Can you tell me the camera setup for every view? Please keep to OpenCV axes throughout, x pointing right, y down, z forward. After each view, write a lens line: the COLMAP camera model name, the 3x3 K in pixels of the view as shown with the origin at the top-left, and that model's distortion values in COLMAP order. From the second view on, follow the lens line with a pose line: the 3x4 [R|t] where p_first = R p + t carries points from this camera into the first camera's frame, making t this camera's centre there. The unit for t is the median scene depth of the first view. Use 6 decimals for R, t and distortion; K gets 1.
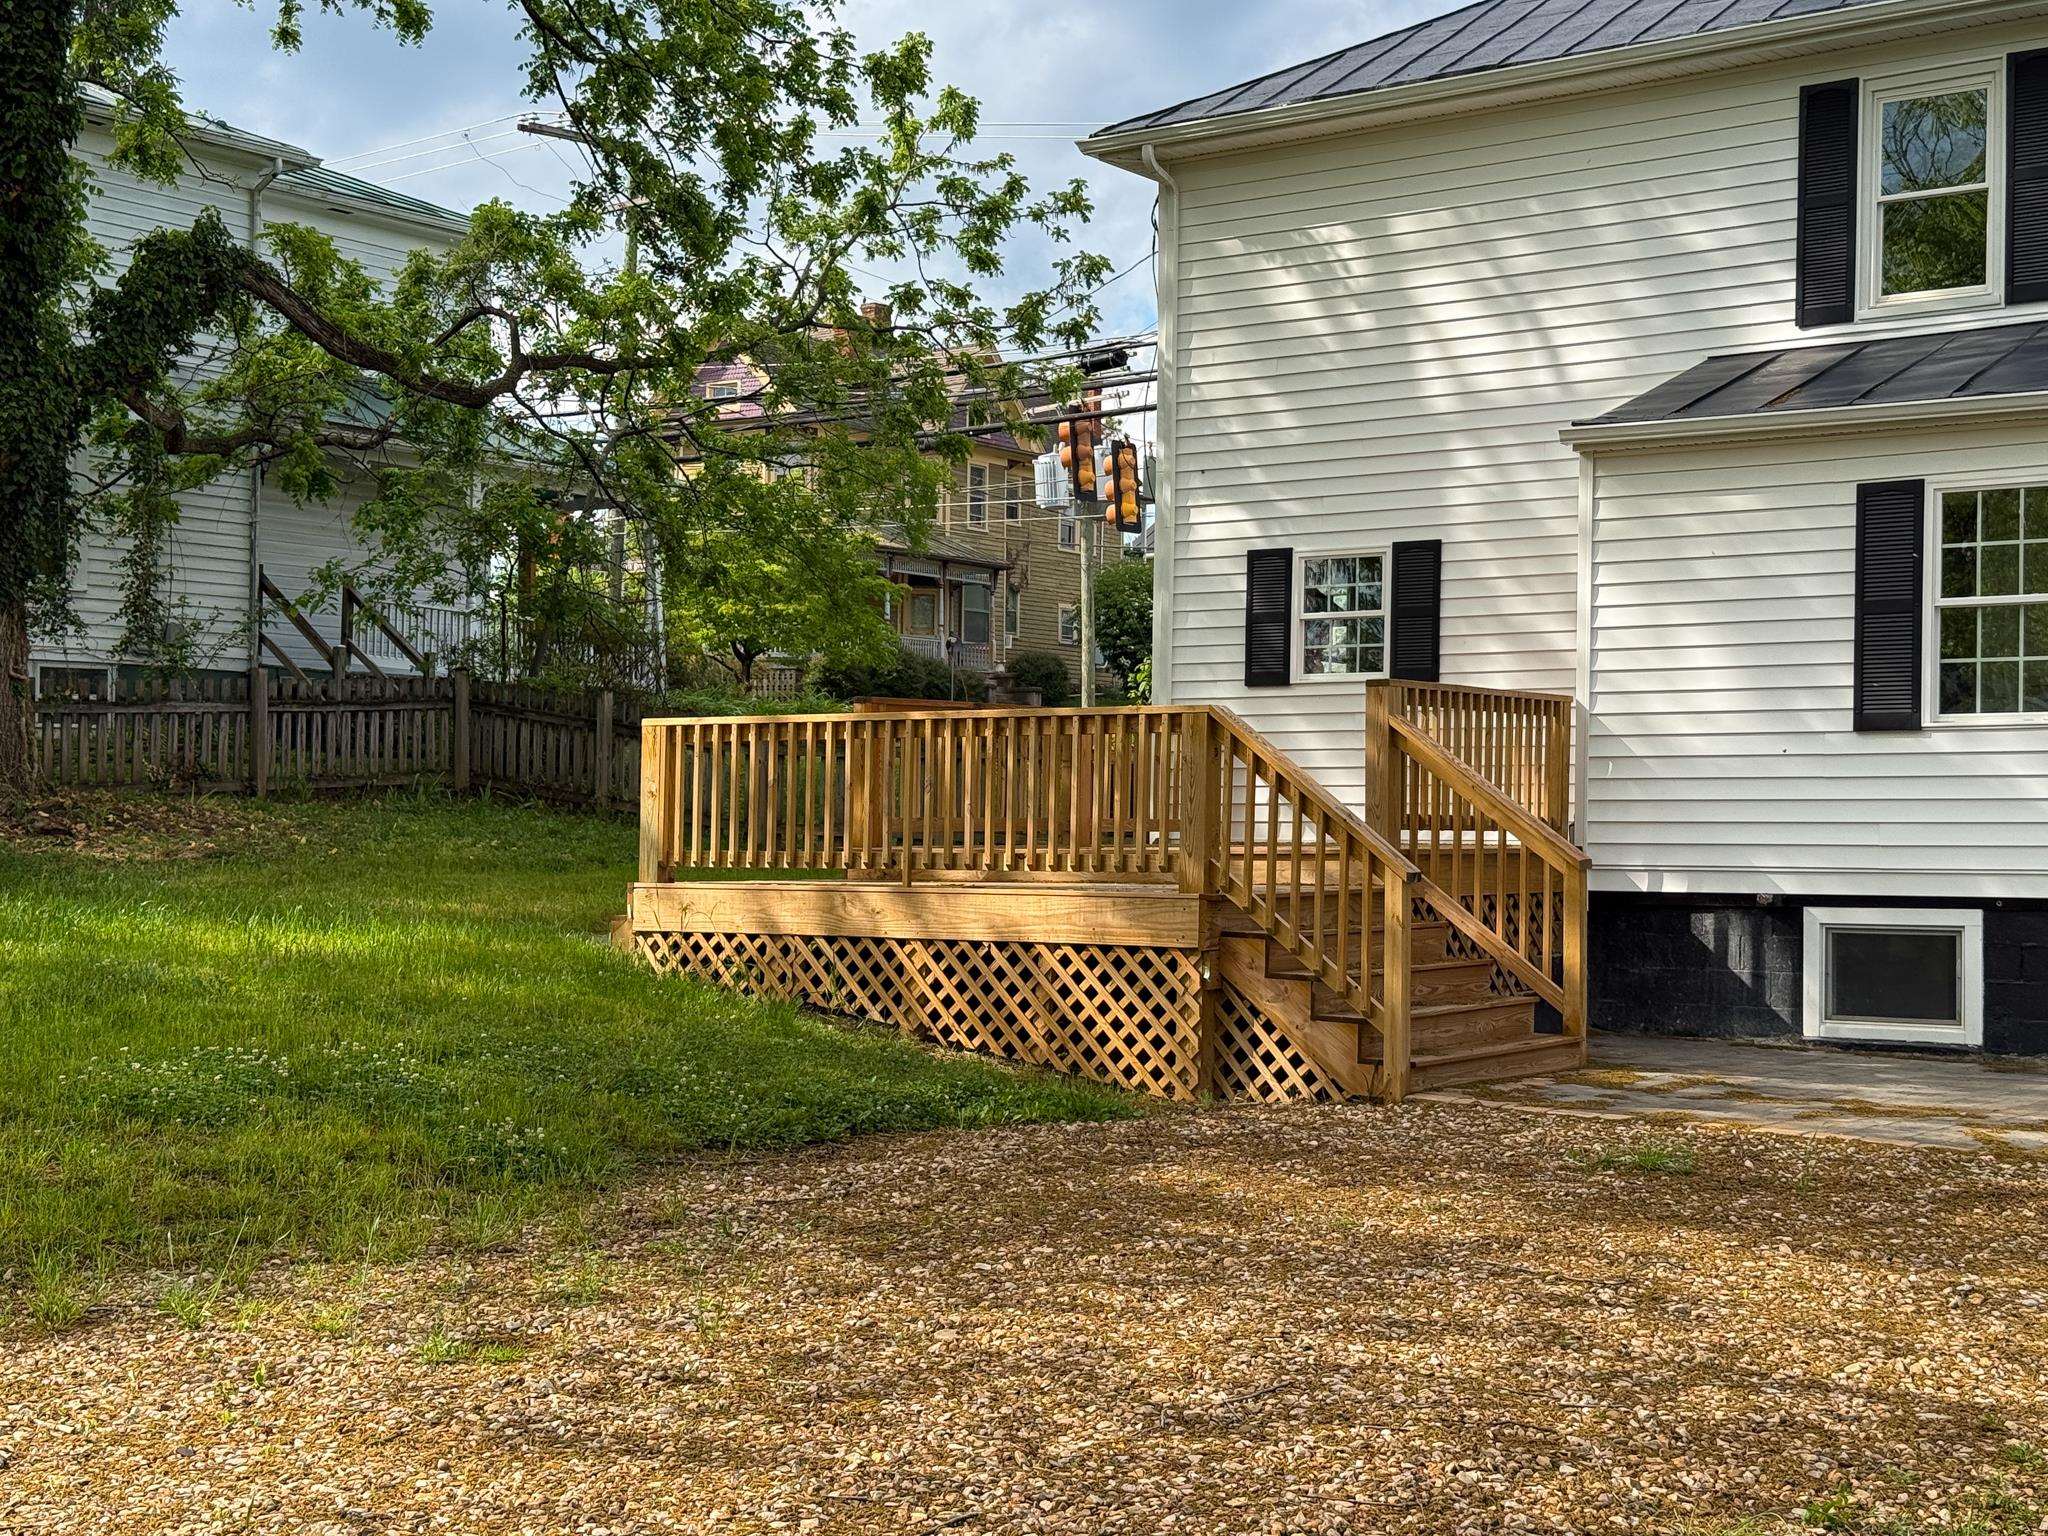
lens RADIAL K [[2863.9, 0, 1024.0], [0, 2863.9, 768.0], [0, 0, 1]] dist [0.183117, -0.453145]
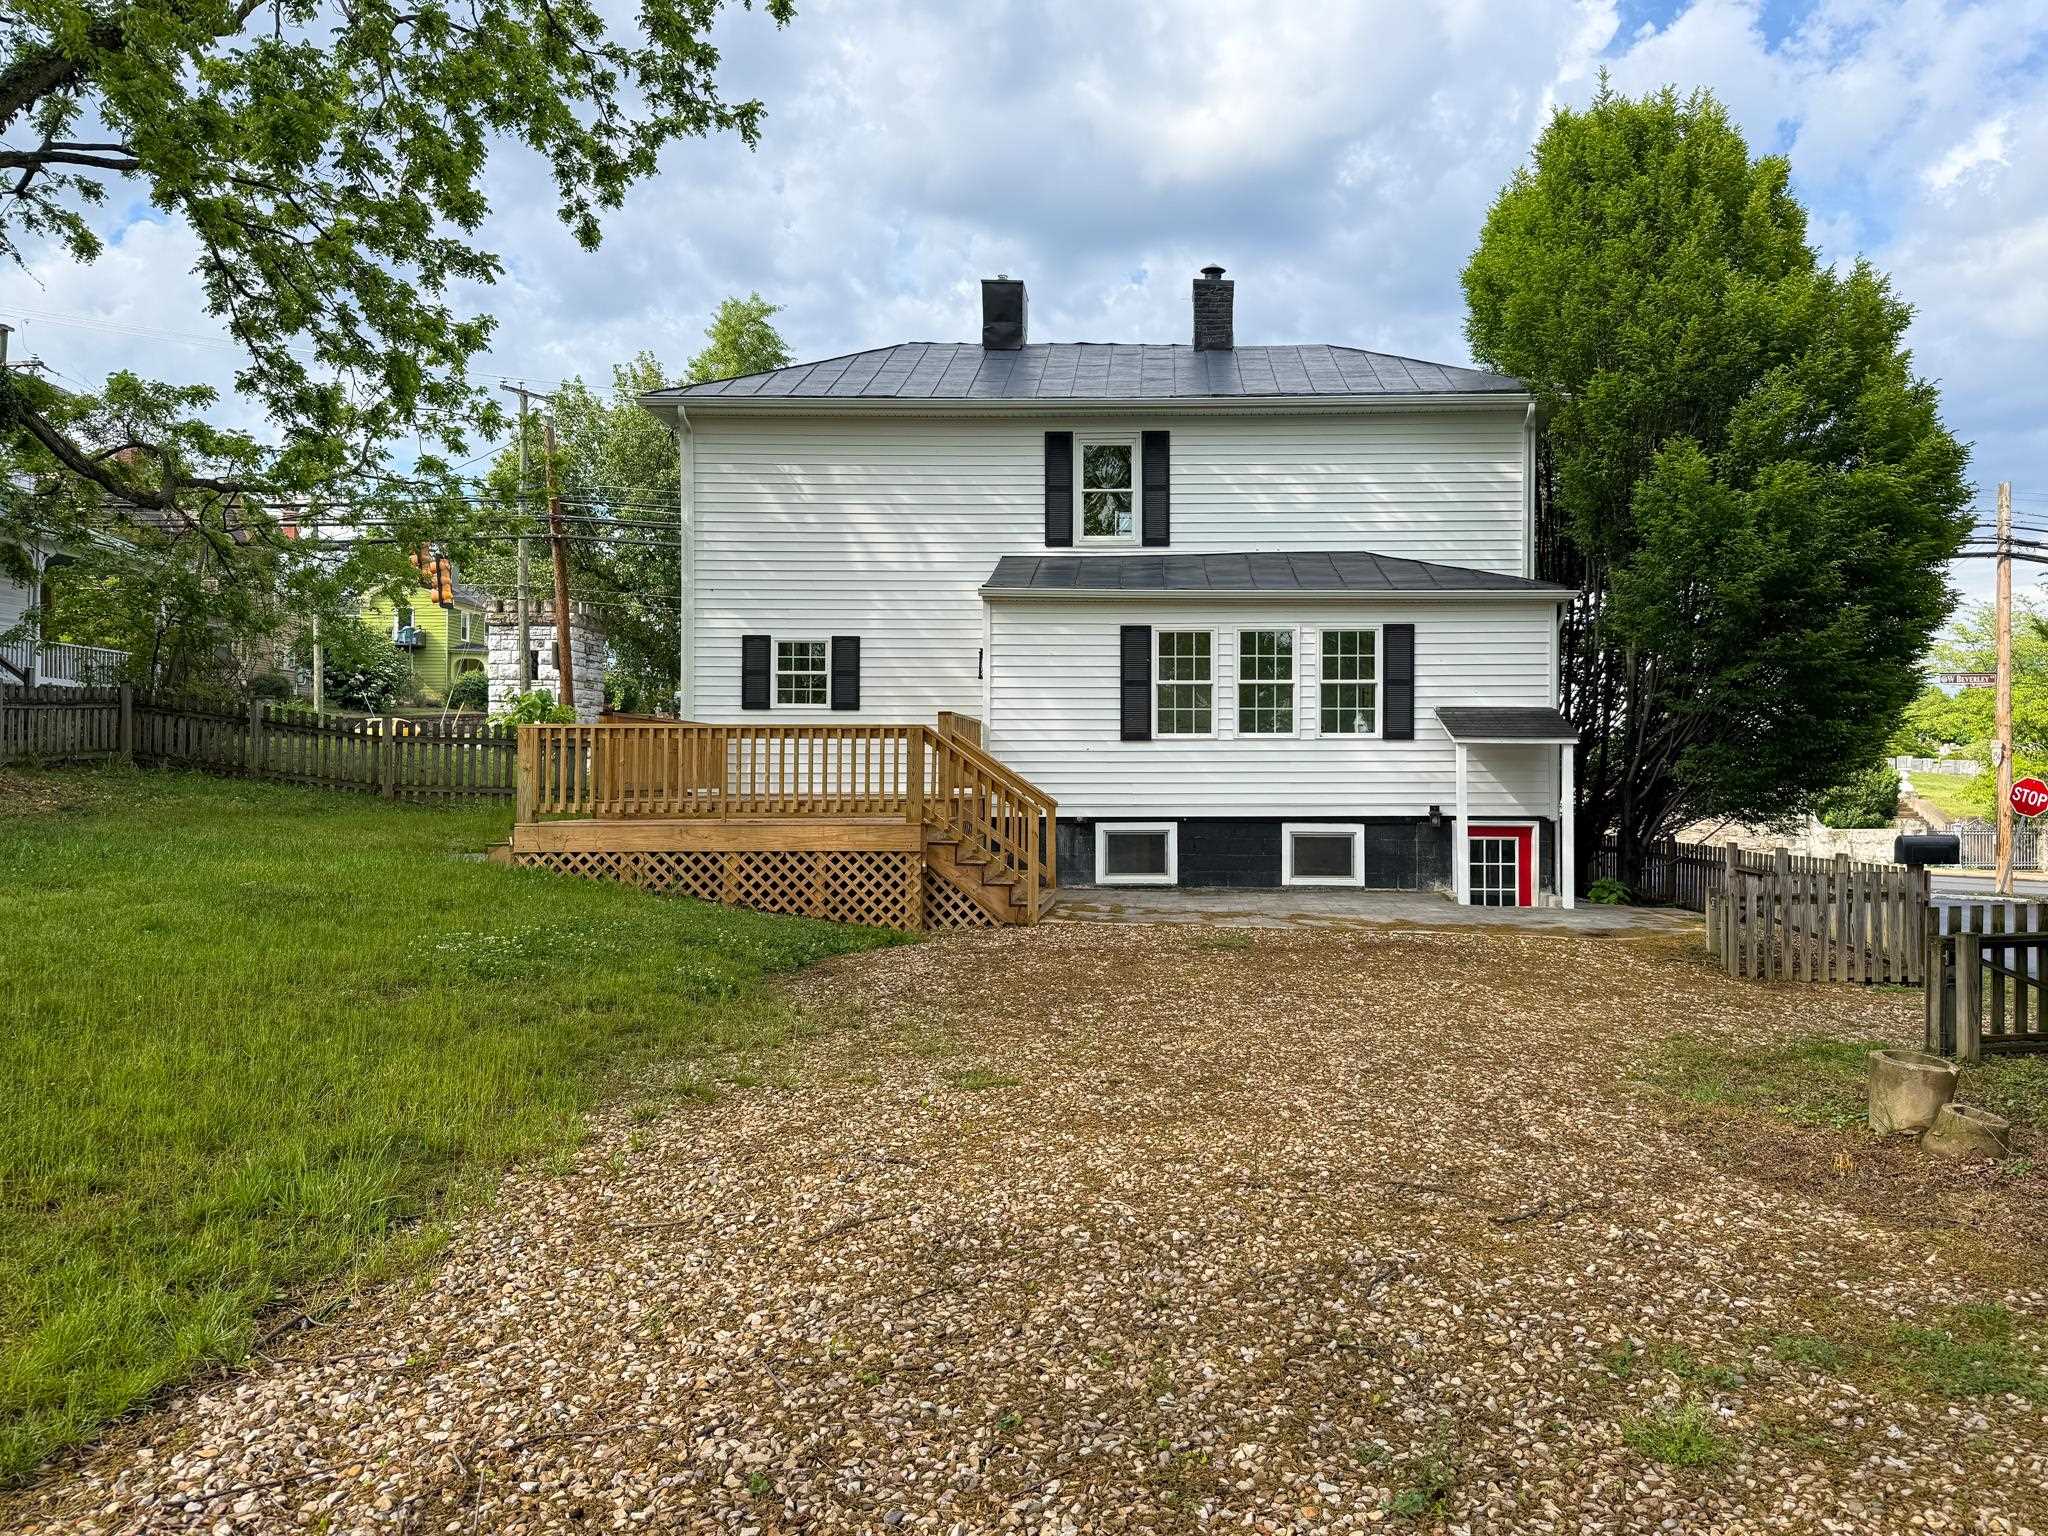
lens RADIAL K [[1461.4, 0, 1162.6], [0, 1461.4, 771.6], [0, 0, 1]] dist [0.098245, -0.000224]
pose [[0.820367, 0.001325, 0.571835, -0.333767], [-0.008922, 0.999905, 0.010483, -0.001442], [-0.571767, -0.013701, 0.820302, 0.100343]]
